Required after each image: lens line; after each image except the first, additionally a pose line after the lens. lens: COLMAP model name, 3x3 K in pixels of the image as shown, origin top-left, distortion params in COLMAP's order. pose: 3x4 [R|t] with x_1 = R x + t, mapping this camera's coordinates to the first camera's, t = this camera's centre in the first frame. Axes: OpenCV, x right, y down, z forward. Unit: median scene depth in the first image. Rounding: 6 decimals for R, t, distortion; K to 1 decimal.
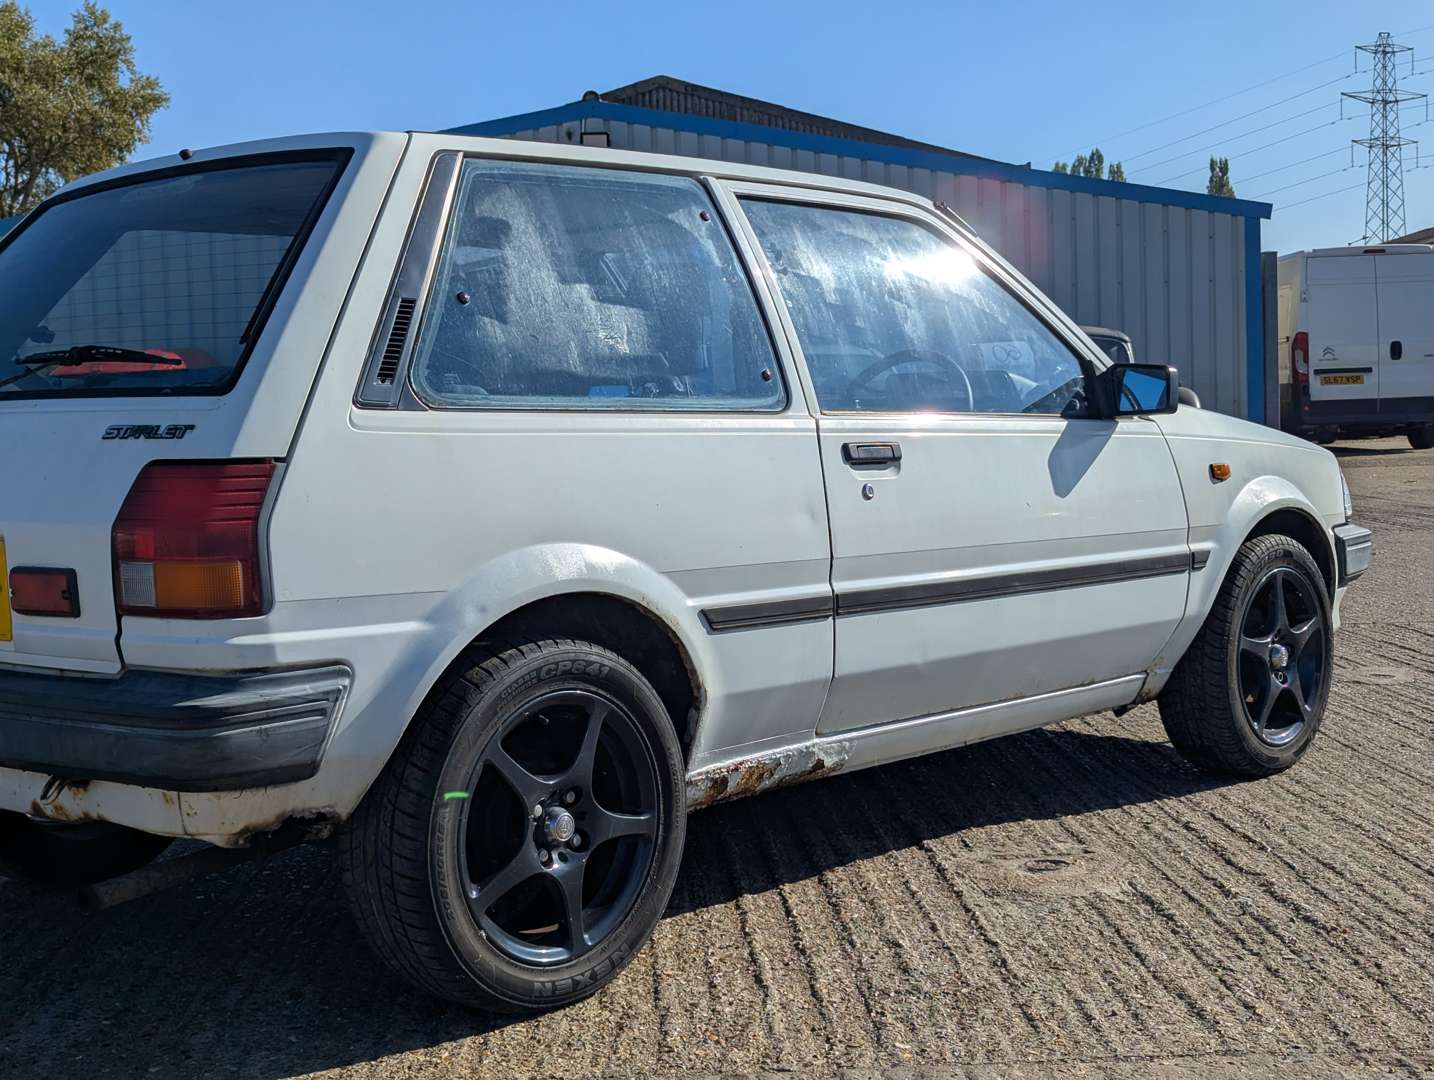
lens RADIAL K [[2007.6, 0, 710.7], [0, 2007.6, 534.7], [0, 0, 1]] dist [0.131196, -0.335209]
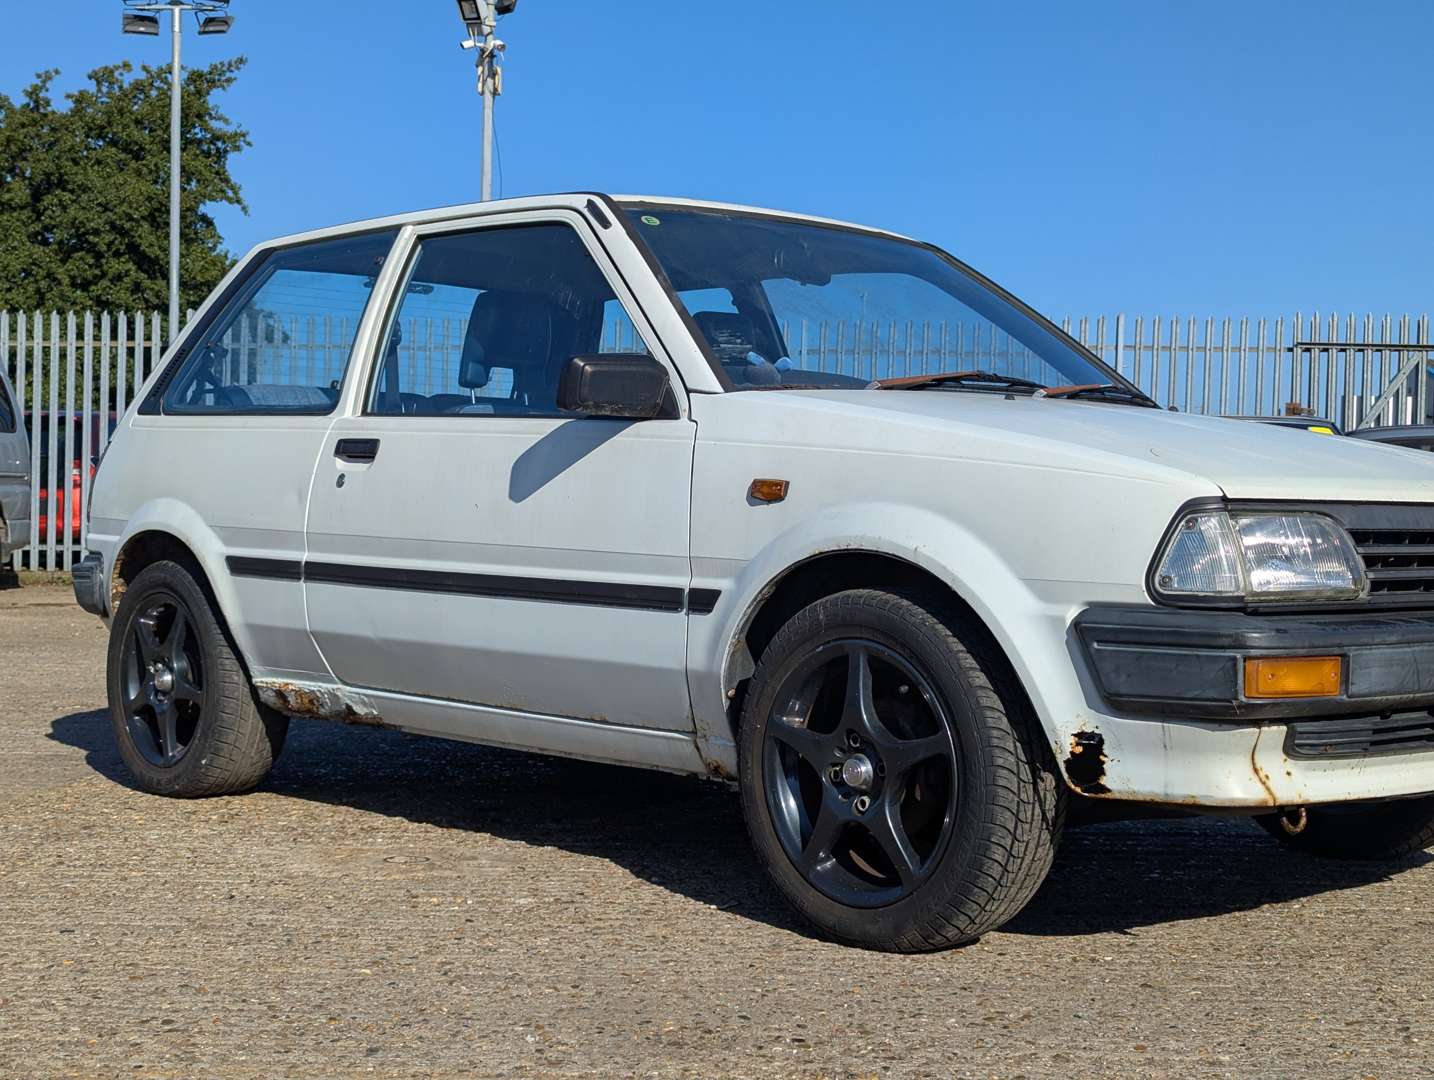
lens RADIAL K [[2010.2, 0, 739.4], [0, 2010.2, 558.0], [0, 0, 1]] dist [0.106040, -0.209379]
pose [[-0.067606, 0.045445, -0.996677, 1.365913], [-0.075841, 0.995838, 0.050551, -0.058850], [0.994825, 0.079006, -0.063878, 1.445186]]
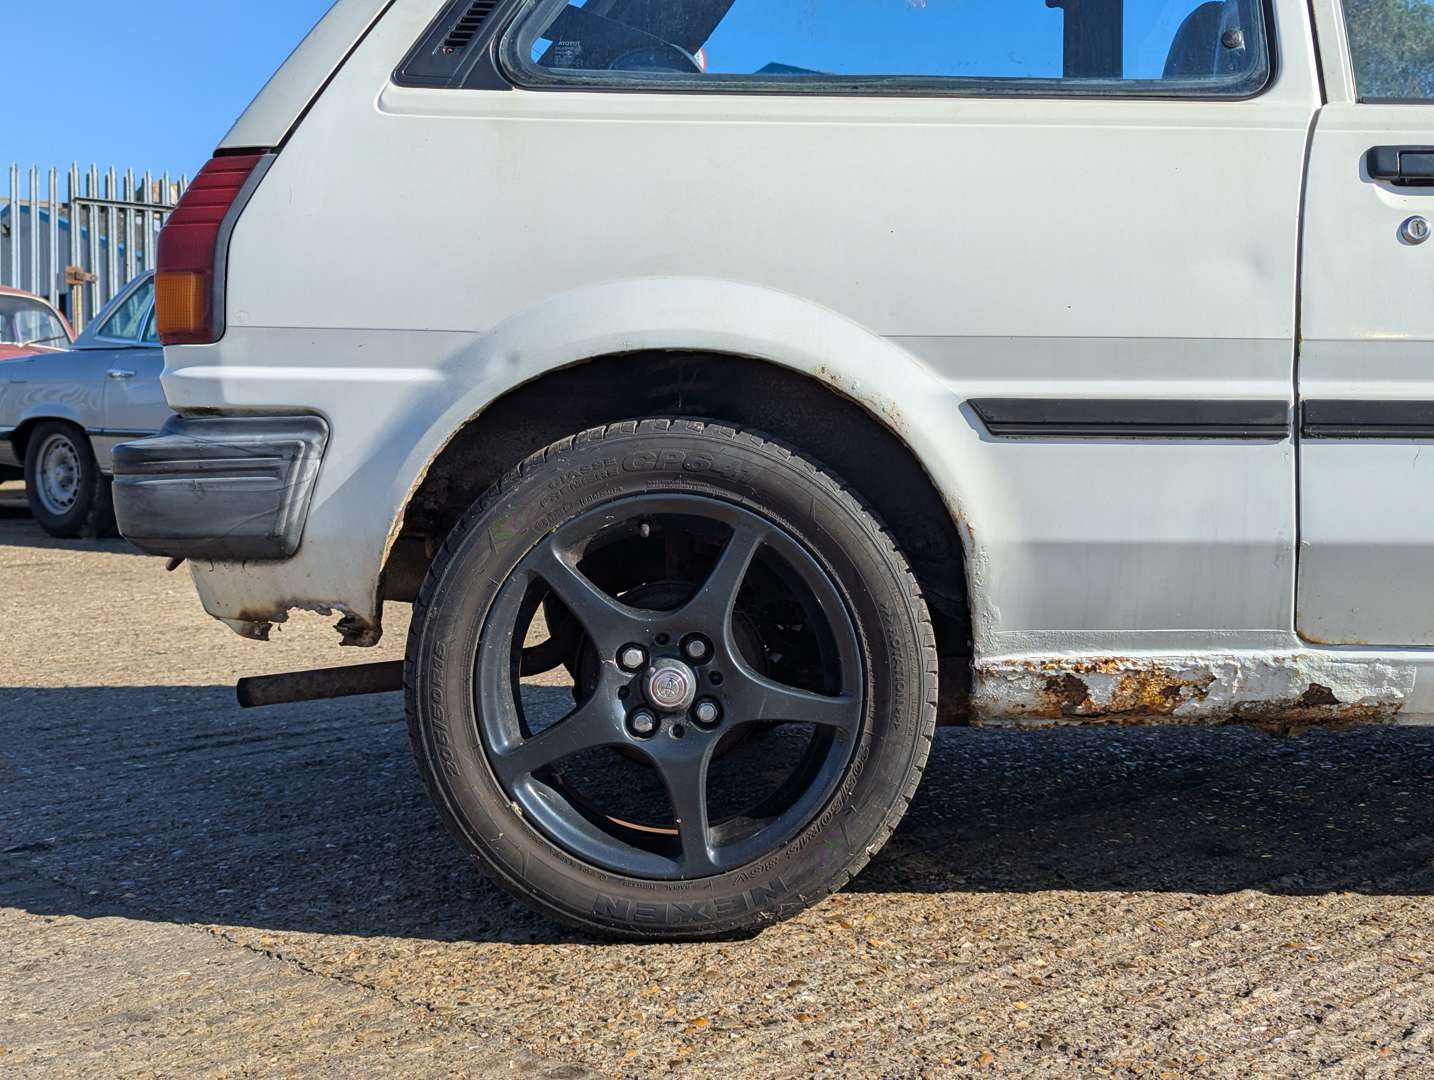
lens RADIAL K [[2010.2, 0, 739.4], [0, 2010.2, 558.0], [0, 0, 1]] dist [0.106040, -0.209379]
pose [[0.659561, 0.071419, -0.748251, 0.433146], [-0.060388, 0.997293, 0.041959, 0.065539], [0.749222, 0.017510, 0.662088, 0.521893]]
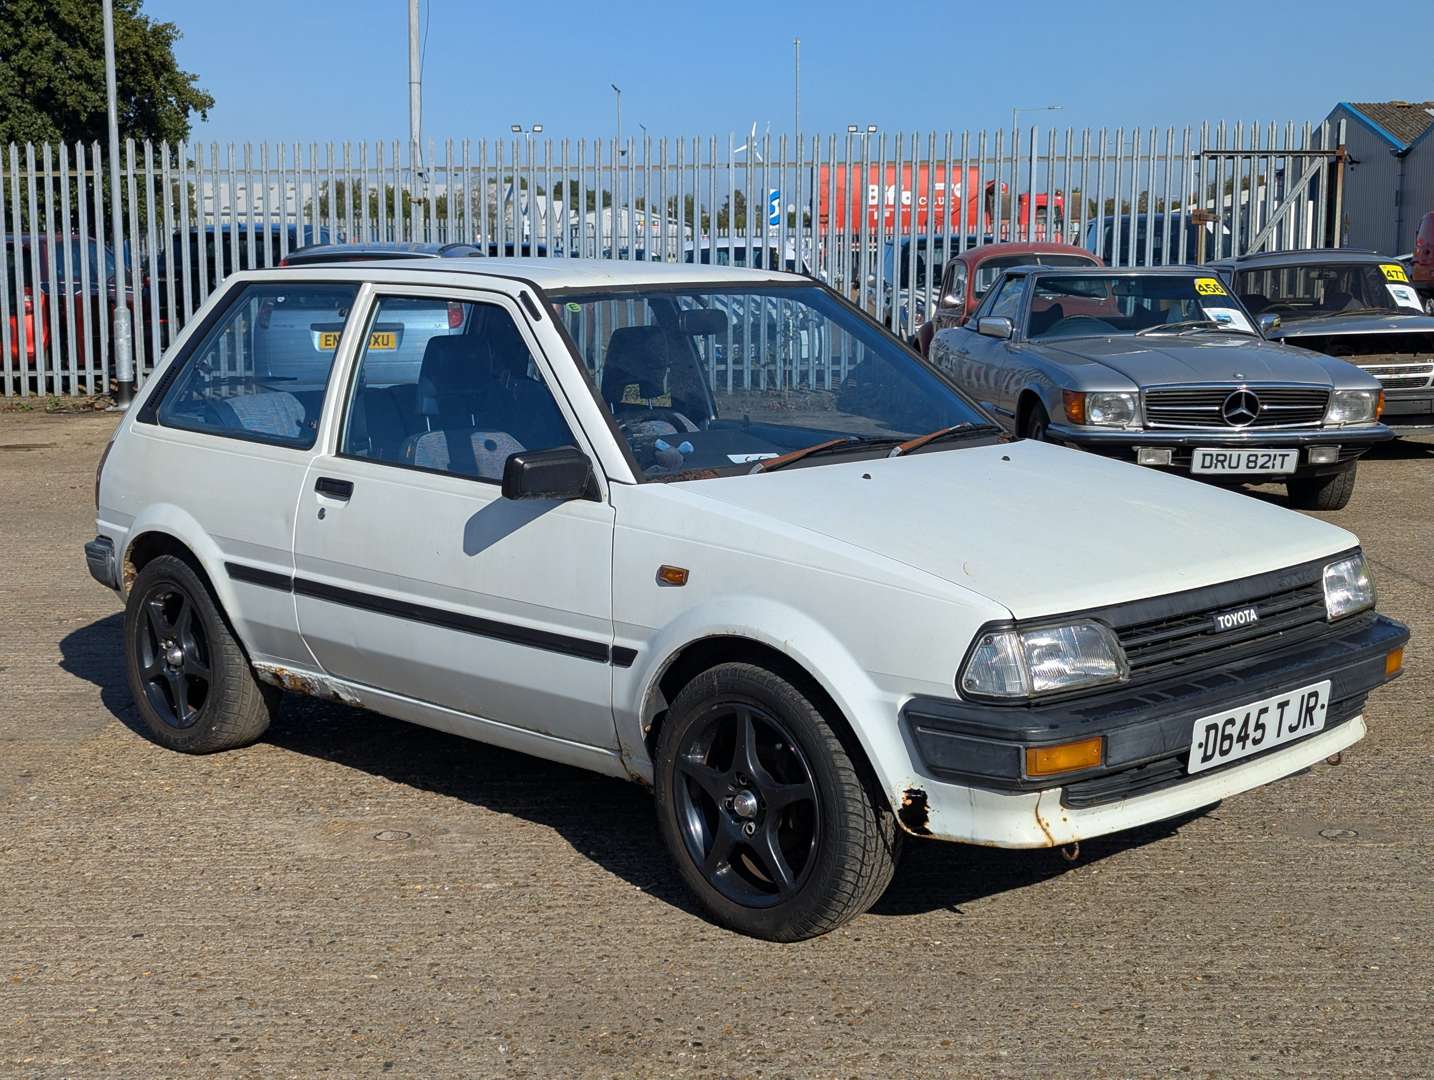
lens RADIAL K [[2007.6, 0, 710.7], [0, 2007.6, 534.7], [0, 0, 1]] dist [0.131196, -0.335209]
pose [[-0.050074, 0.165117, -0.985002, 1.608852], [-0.054675, 0.984307, 0.167780, -0.285213], [0.997248, 0.062257, -0.040261, 1.466321]]
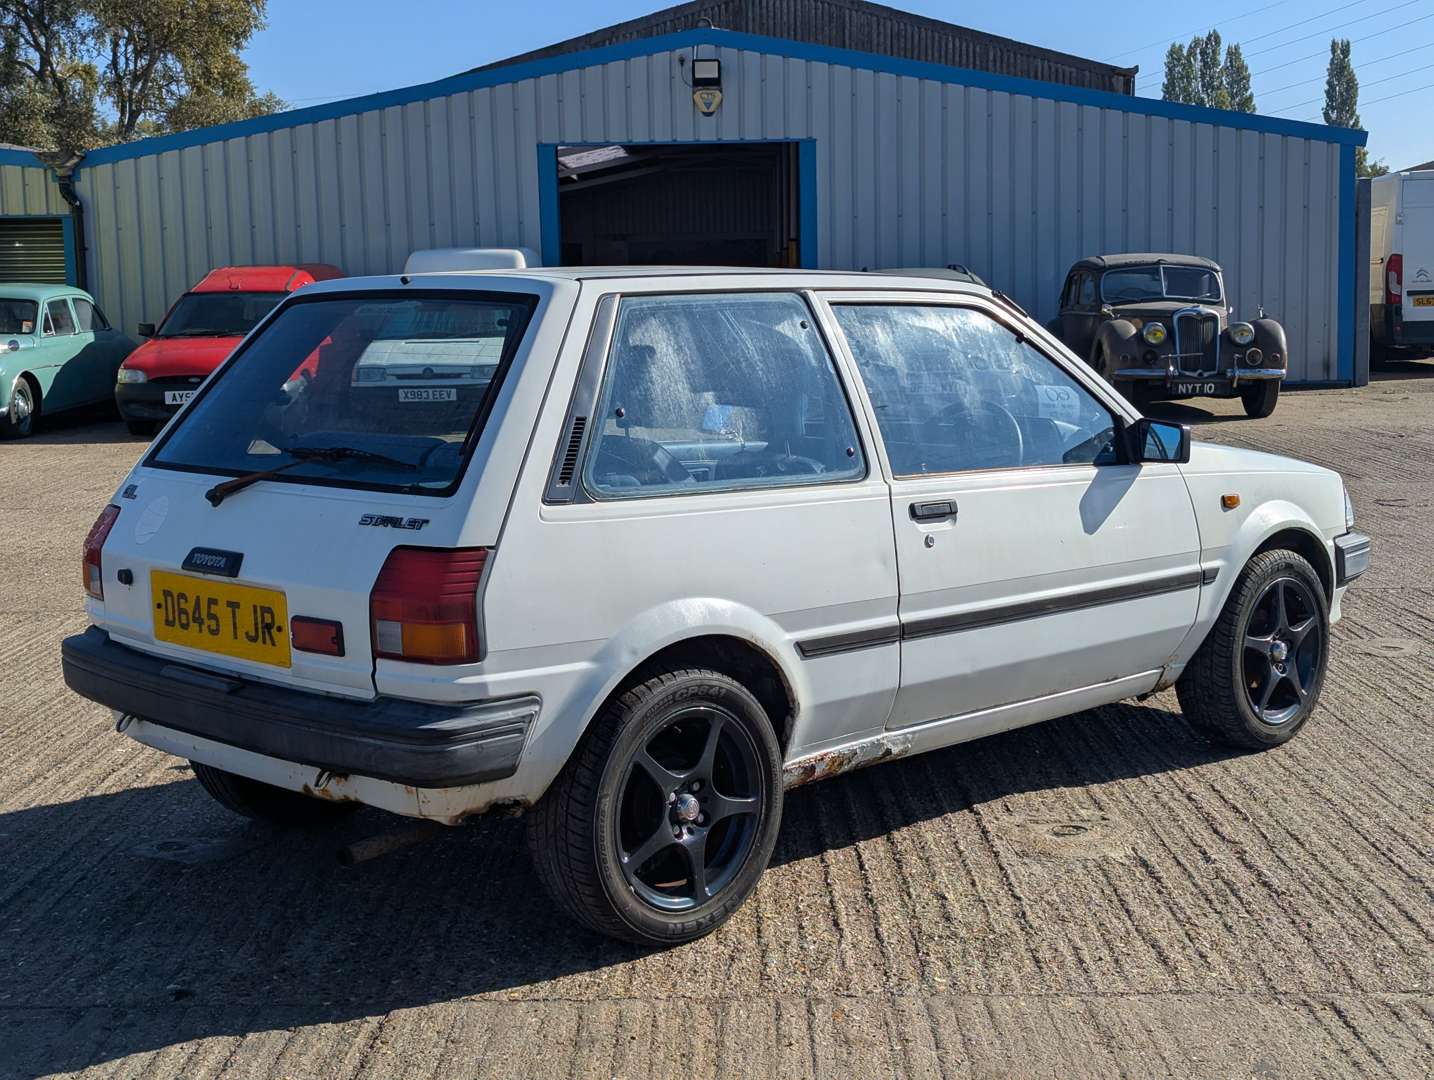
lens RADIAL K [[2005.1, 0, 719.6], [0, 2005.1, 519.3], [0, 0, 1]] dist [0.140132, -0.370951]
pose [[0.998828, 0.014908, -0.046043, 0.004275], [-0.012529, 0.998593, 0.051534, -0.109178], [0.046747, -0.050896, 0.997609, -0.302874]]
